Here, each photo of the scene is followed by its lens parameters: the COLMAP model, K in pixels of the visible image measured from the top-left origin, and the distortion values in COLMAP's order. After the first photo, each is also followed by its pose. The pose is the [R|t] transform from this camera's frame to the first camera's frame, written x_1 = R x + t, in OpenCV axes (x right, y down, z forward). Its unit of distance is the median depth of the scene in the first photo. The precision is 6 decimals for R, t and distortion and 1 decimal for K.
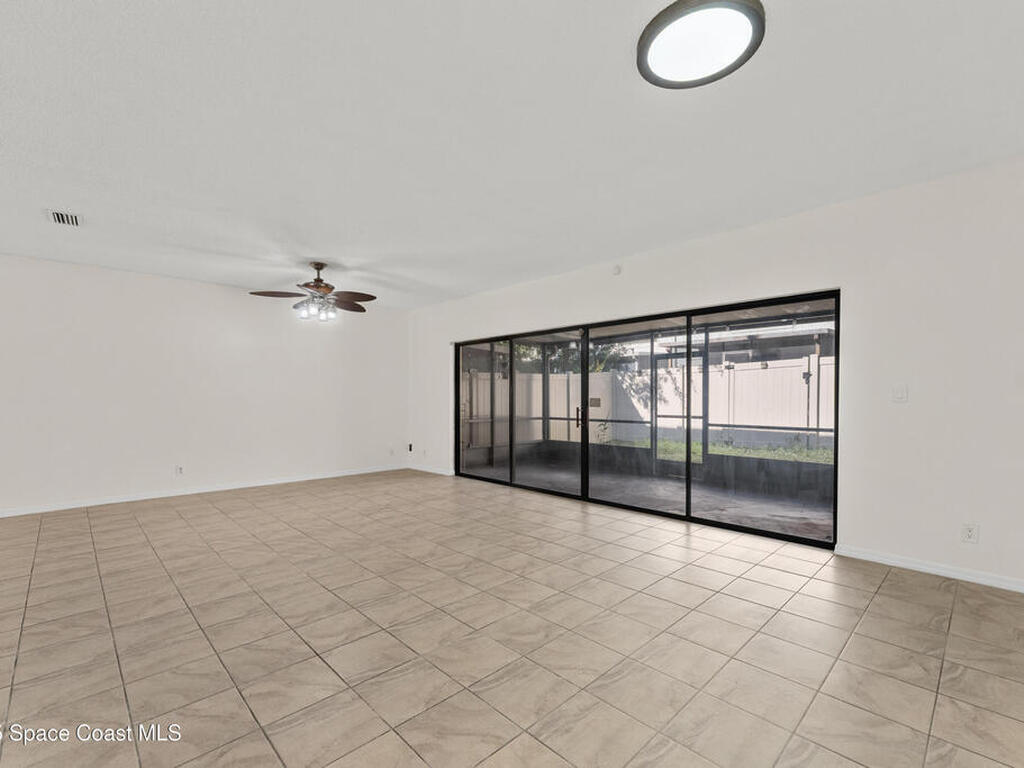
lens RADIAL K [[465.2, 0, 511.6], [0, 465.2, 391.3], [0, 0, 1]] dist [-0.010449, -0.000008]
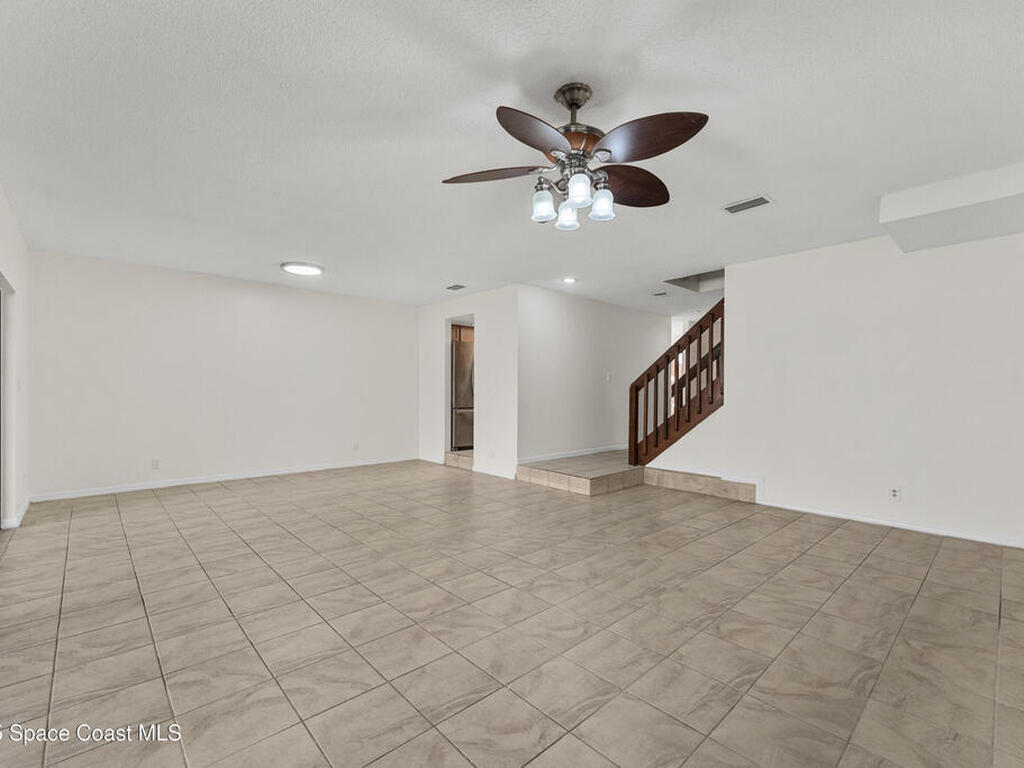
lens RADIAL K [[465.2, 0, 512.2], [0, 465.2, 388.9], [0, 0, 1]] dist [-0.010449, -0.000008]
pose [[-0.999712, -0.002979, 0.023804, -0.462579], [-0.003380, 0.999853, -0.016808, 0.023901], [-0.023751, -0.016884, -0.999575, 1.831947]]
